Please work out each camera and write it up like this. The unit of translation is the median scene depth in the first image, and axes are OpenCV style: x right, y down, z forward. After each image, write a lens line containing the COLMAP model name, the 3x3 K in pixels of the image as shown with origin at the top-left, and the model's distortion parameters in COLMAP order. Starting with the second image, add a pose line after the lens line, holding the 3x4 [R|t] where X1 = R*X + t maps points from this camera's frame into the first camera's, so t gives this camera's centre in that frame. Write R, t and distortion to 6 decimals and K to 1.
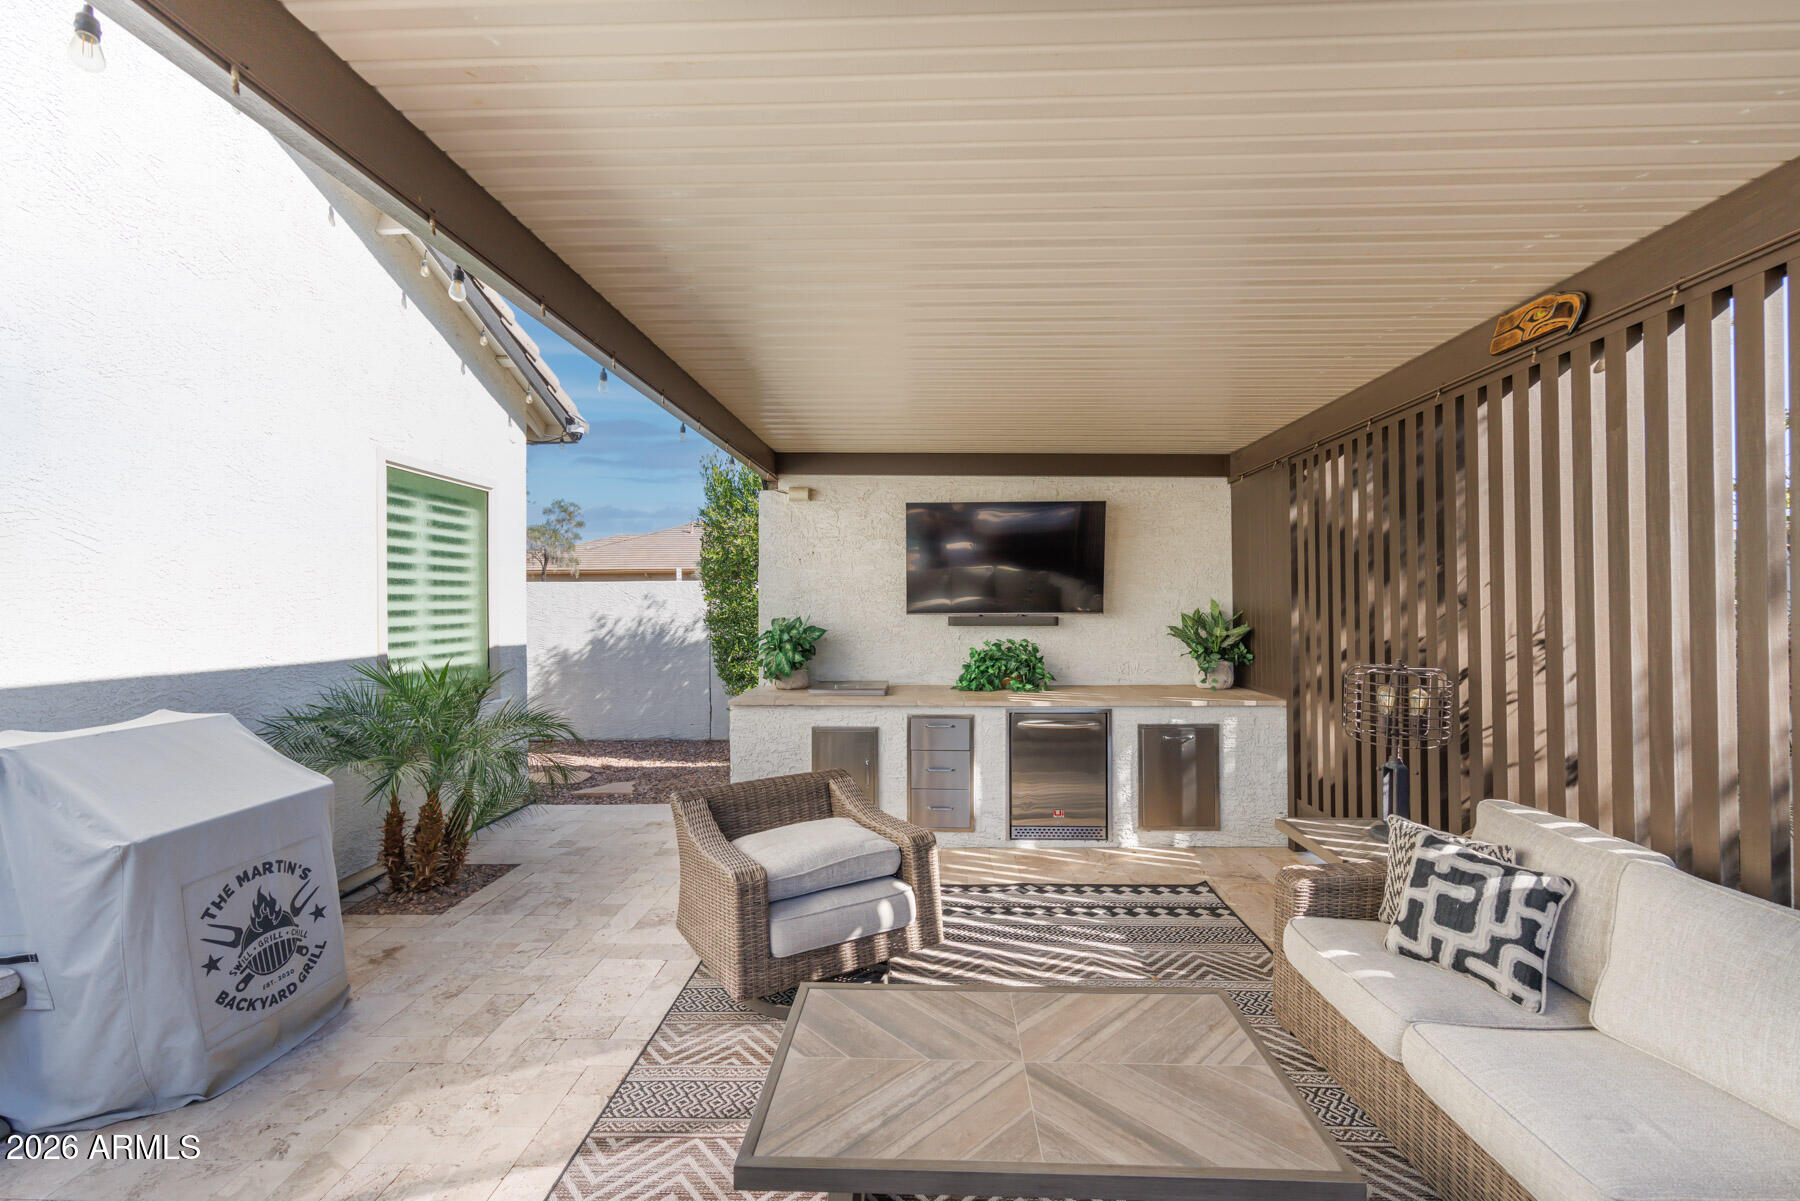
lens RADIAL K [[735.5, 0, 913.1], [0, 735.5, 601.8], [0, 0, 1]] dist [-0.007805, 0.000007]
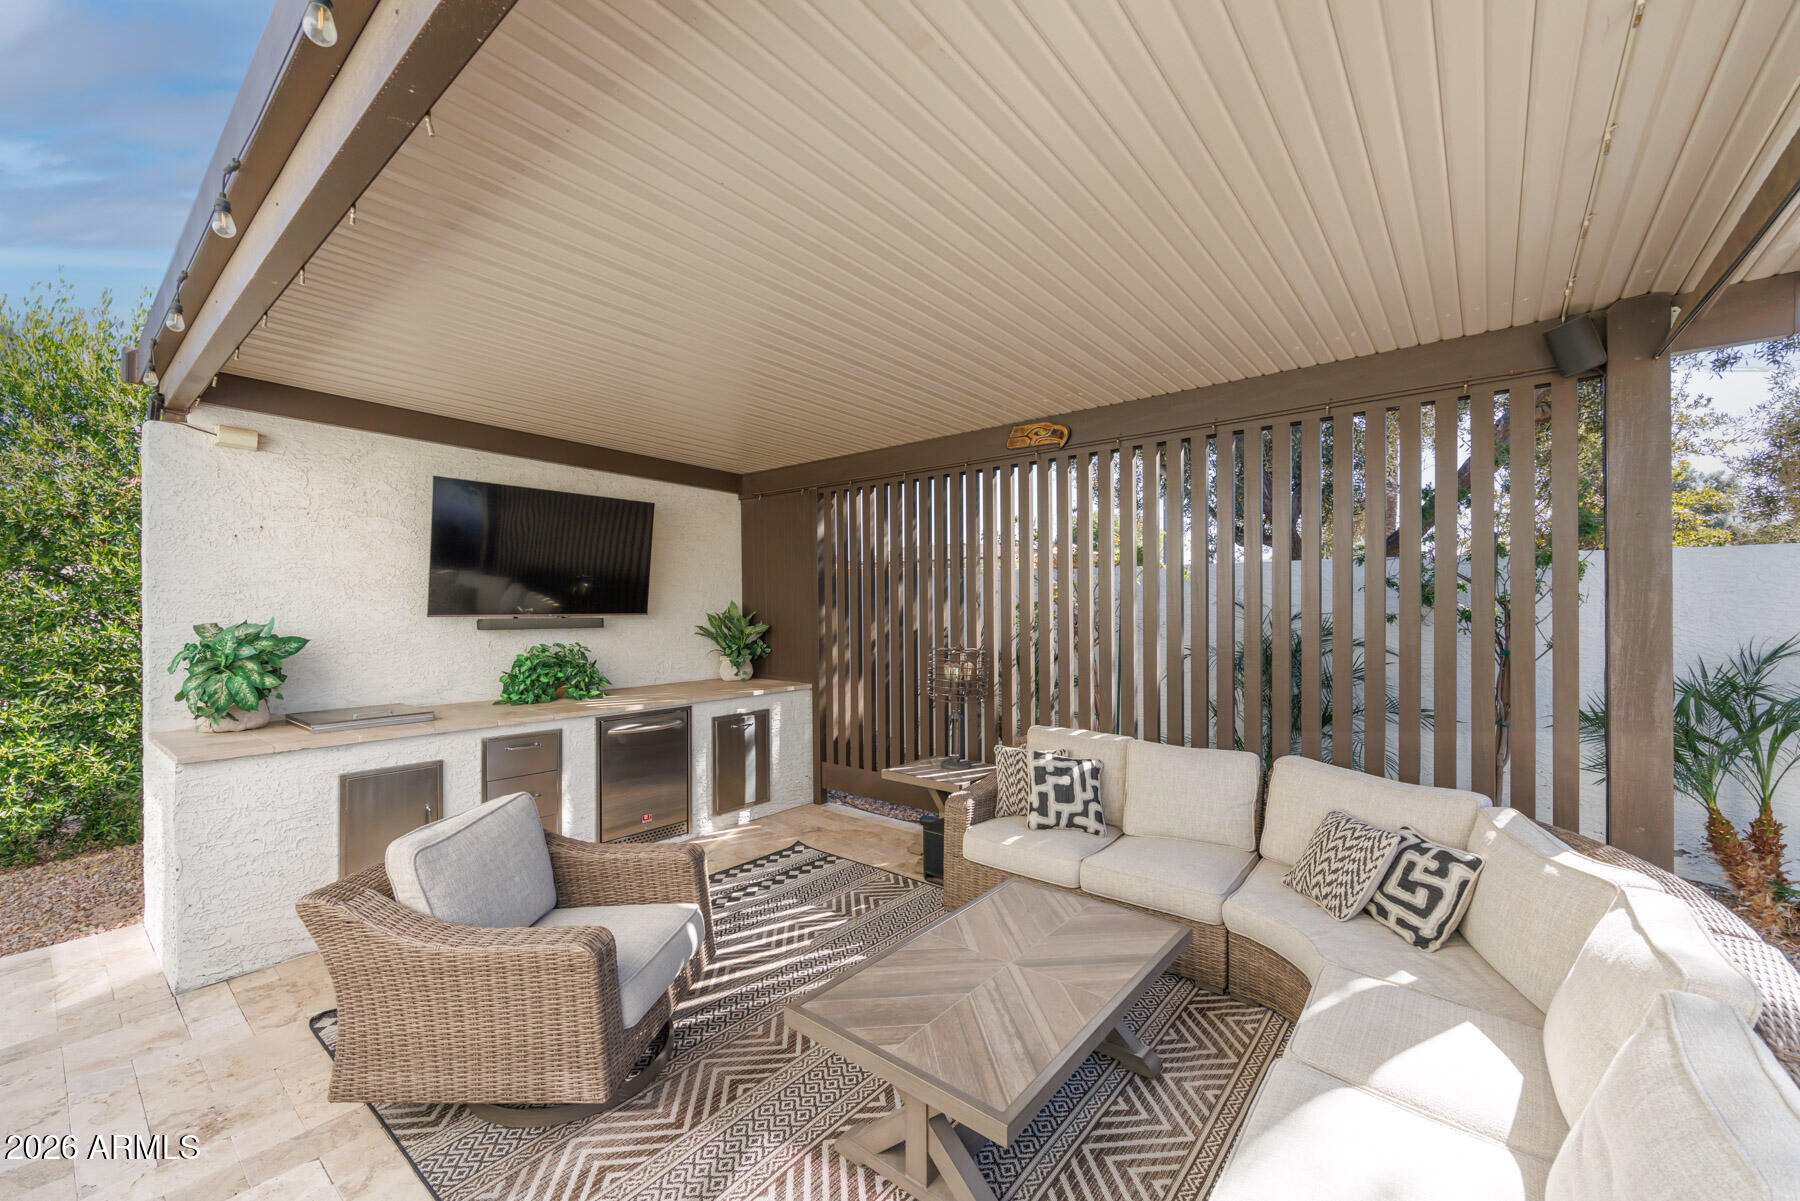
lens RADIAL K [[721.4, 0, 900.0], [0, 721.4, 600.5], [0, 0, 1]] dist [-0.002516, 0.000015]
pose [[0.604110, 0.011121, 0.796823, -0.375363], [-0.005799, 0.999937, -0.009559, 0.004937], [-0.796880, 0.001154, 0.604137, 0.151976]]
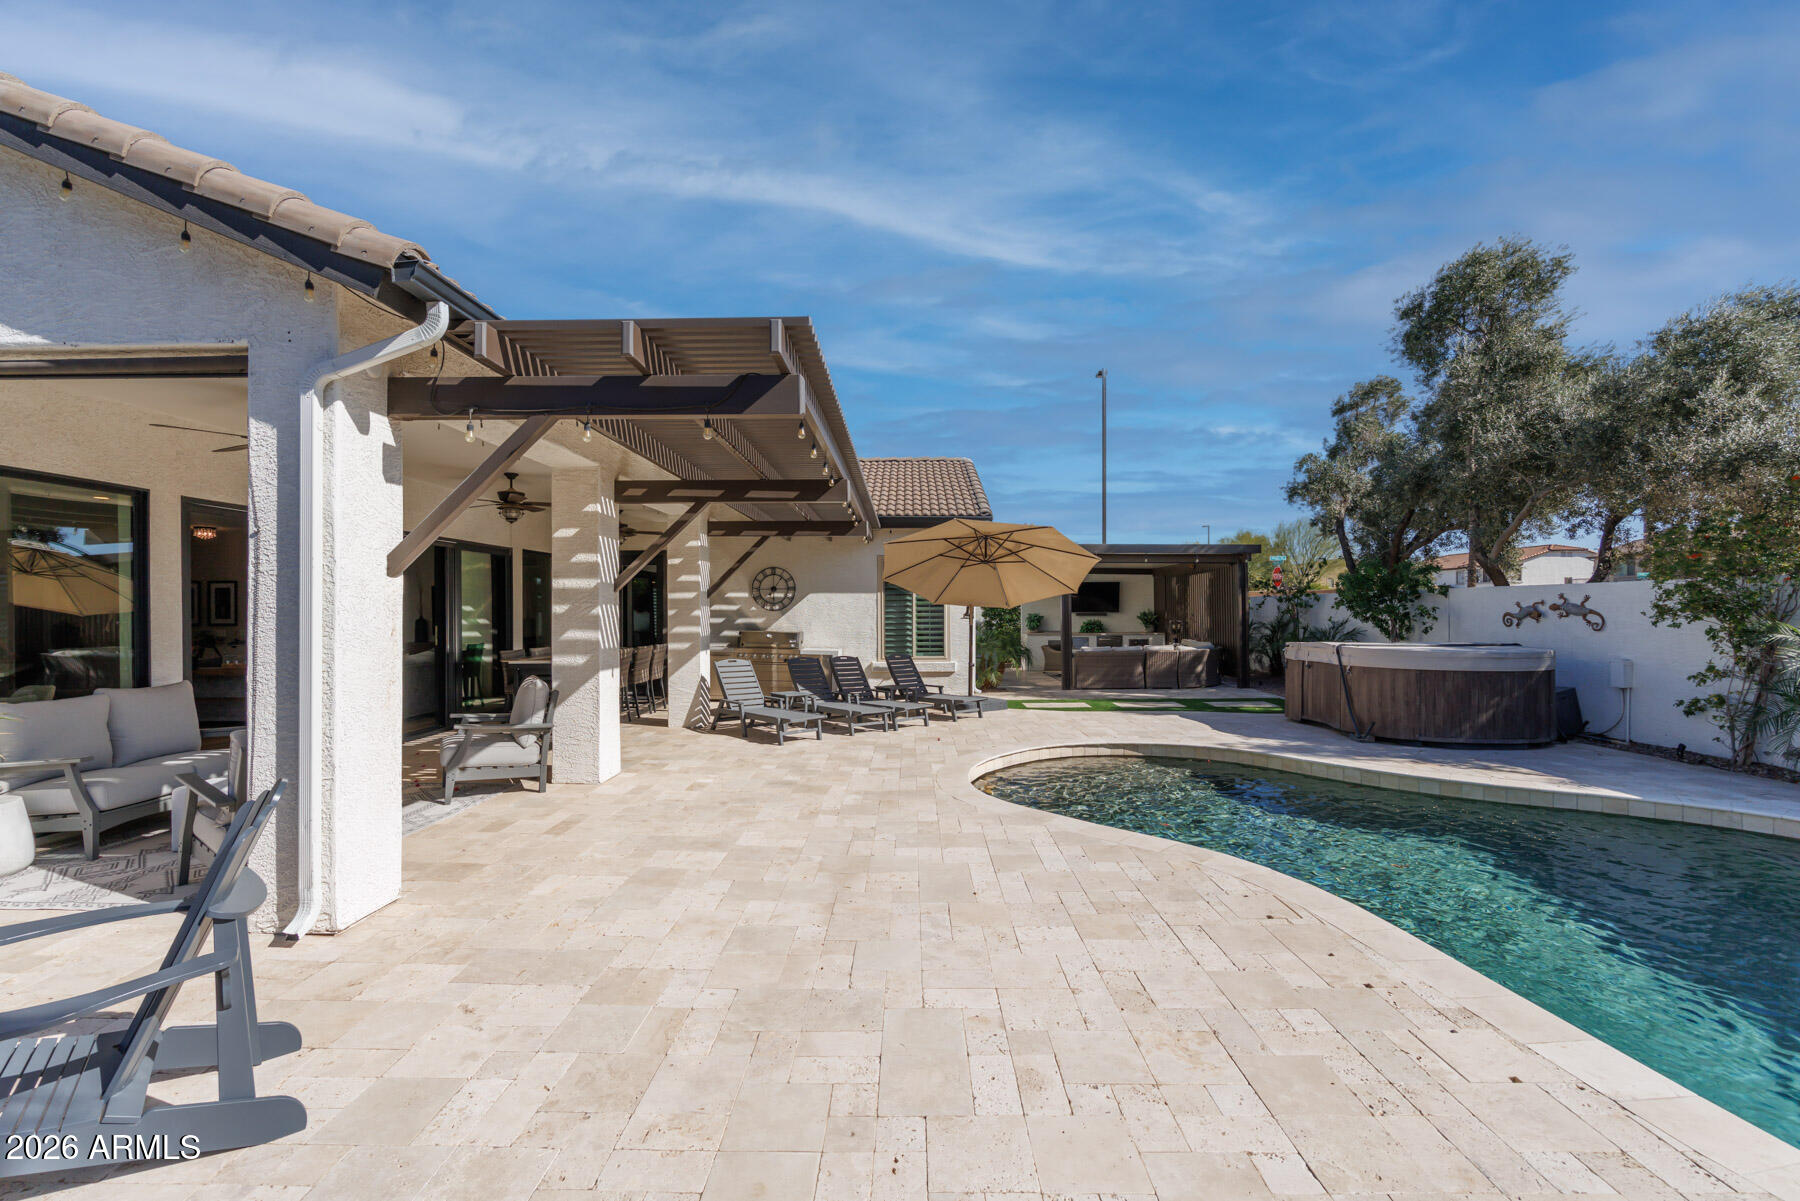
lens RADIAL K [[735.5, 0, 913.1], [0, 735.5, 601.8], [0, 0, 1]] dist [-0.007805, 0.000007]
pose [[0.999894, -0.001358, -0.014496, -0.810049], [0.001306, 0.999993, -0.003623, -0.025022], [0.014501, 0.003604, 0.999888, -3.001710]]
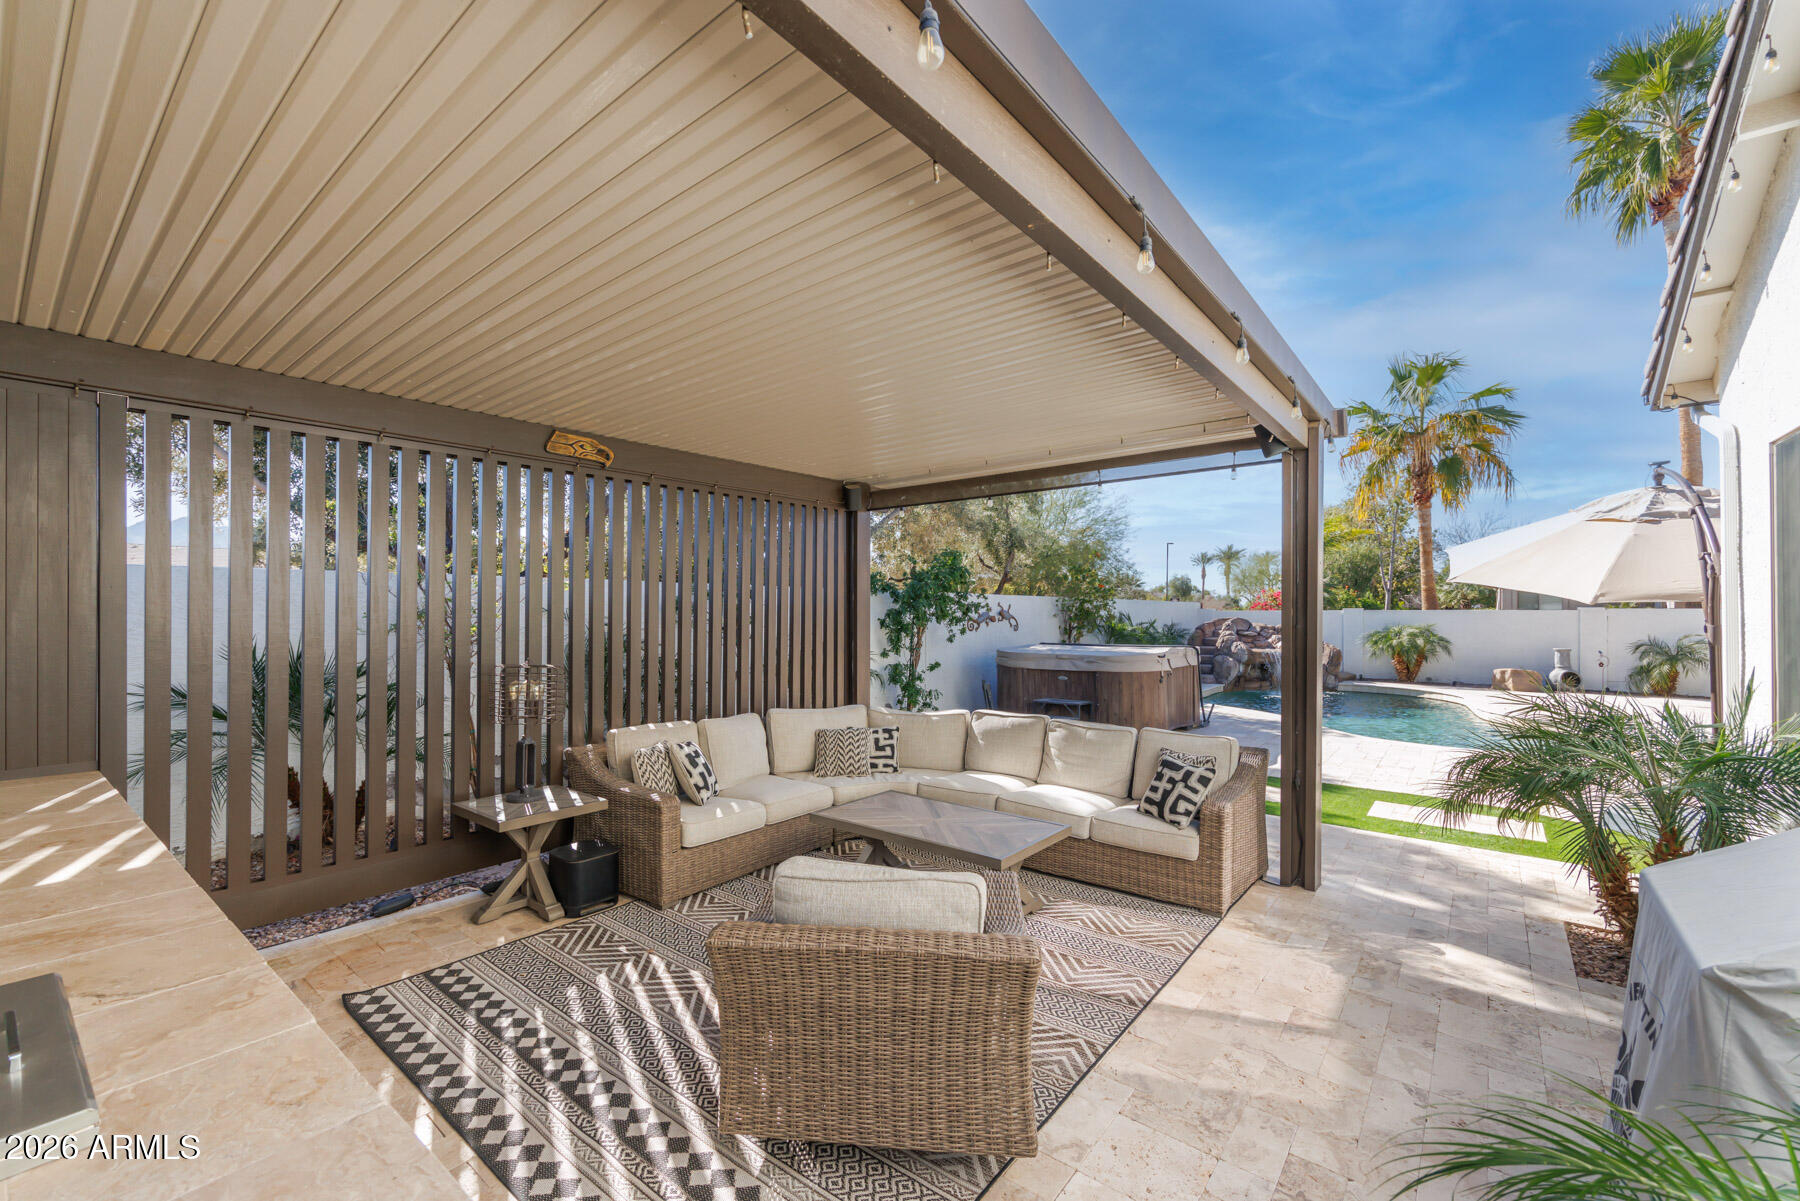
lens RADIAL K [[721.4, 0, 900.0], [0, 721.4, 600.5], [0, 0, 1]] dist [-0.002516, 0.000015]
pose [[-0.797718, 0.017788, 0.602768, -0.421252], [0.003361, 0.999681, -0.025052, 0.008605], [-0.603021, -0.017958, -0.797523, 1.092288]]
